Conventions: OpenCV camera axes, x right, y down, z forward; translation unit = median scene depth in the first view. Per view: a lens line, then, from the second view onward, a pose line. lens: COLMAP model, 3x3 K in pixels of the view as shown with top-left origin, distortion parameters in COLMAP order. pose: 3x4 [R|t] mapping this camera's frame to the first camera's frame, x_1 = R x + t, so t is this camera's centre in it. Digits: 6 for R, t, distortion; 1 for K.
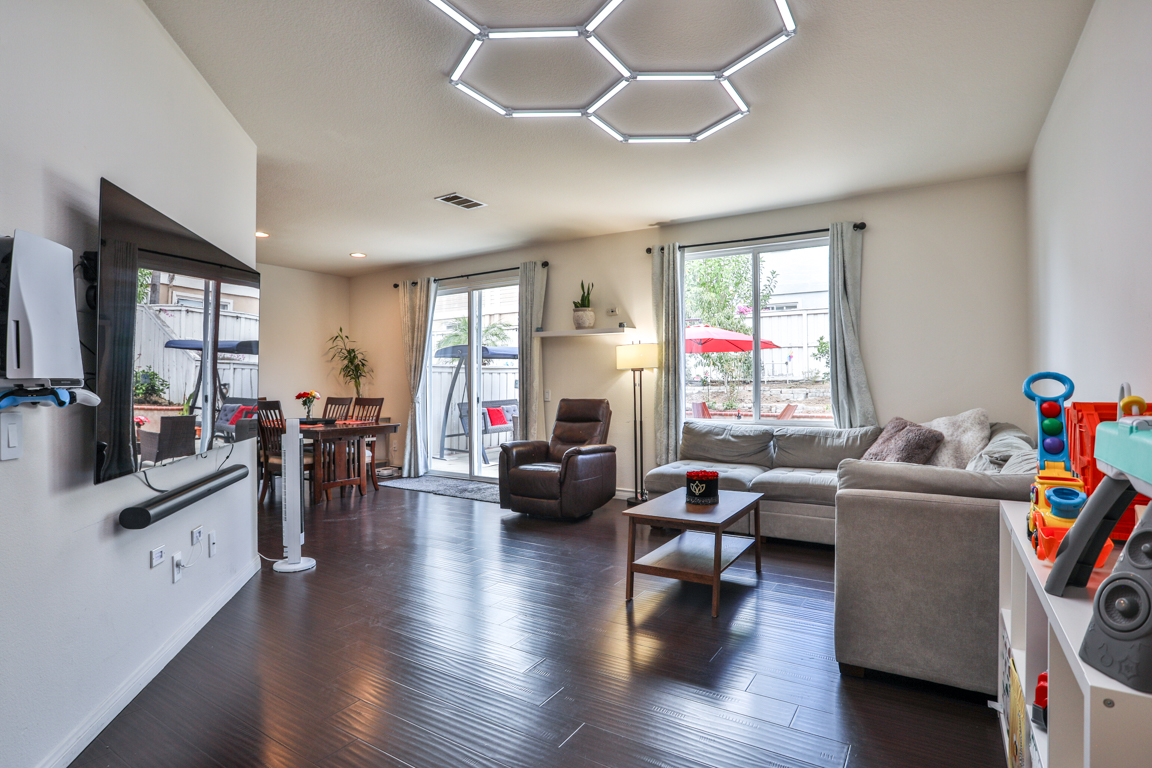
lens RADIAL K [[578.6, 0, 617.2], [0, 578.6, 382.4], [0, 0, 1]] dist [-0.069676, 0.000154]
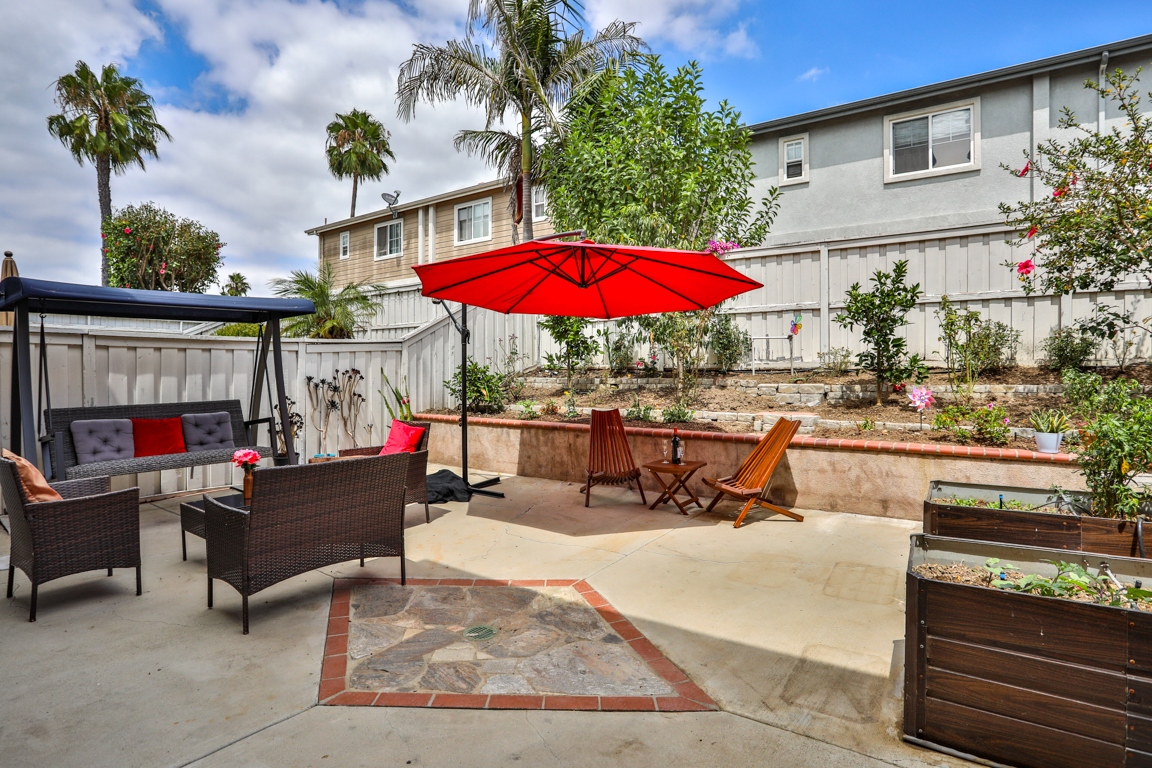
lens RADIAL K [[595.0, 0, 570.5], [0, 595.0, 380.3], [0, 0, 1]] dist [-0.074777, 0.030379]
pose [[0.994312, 0.006427, -0.106311, 0.148439], [-0.005102, 0.999906, 0.012738, 0.001848], [0.106383, -0.012123, 0.994251, 0.420062]]
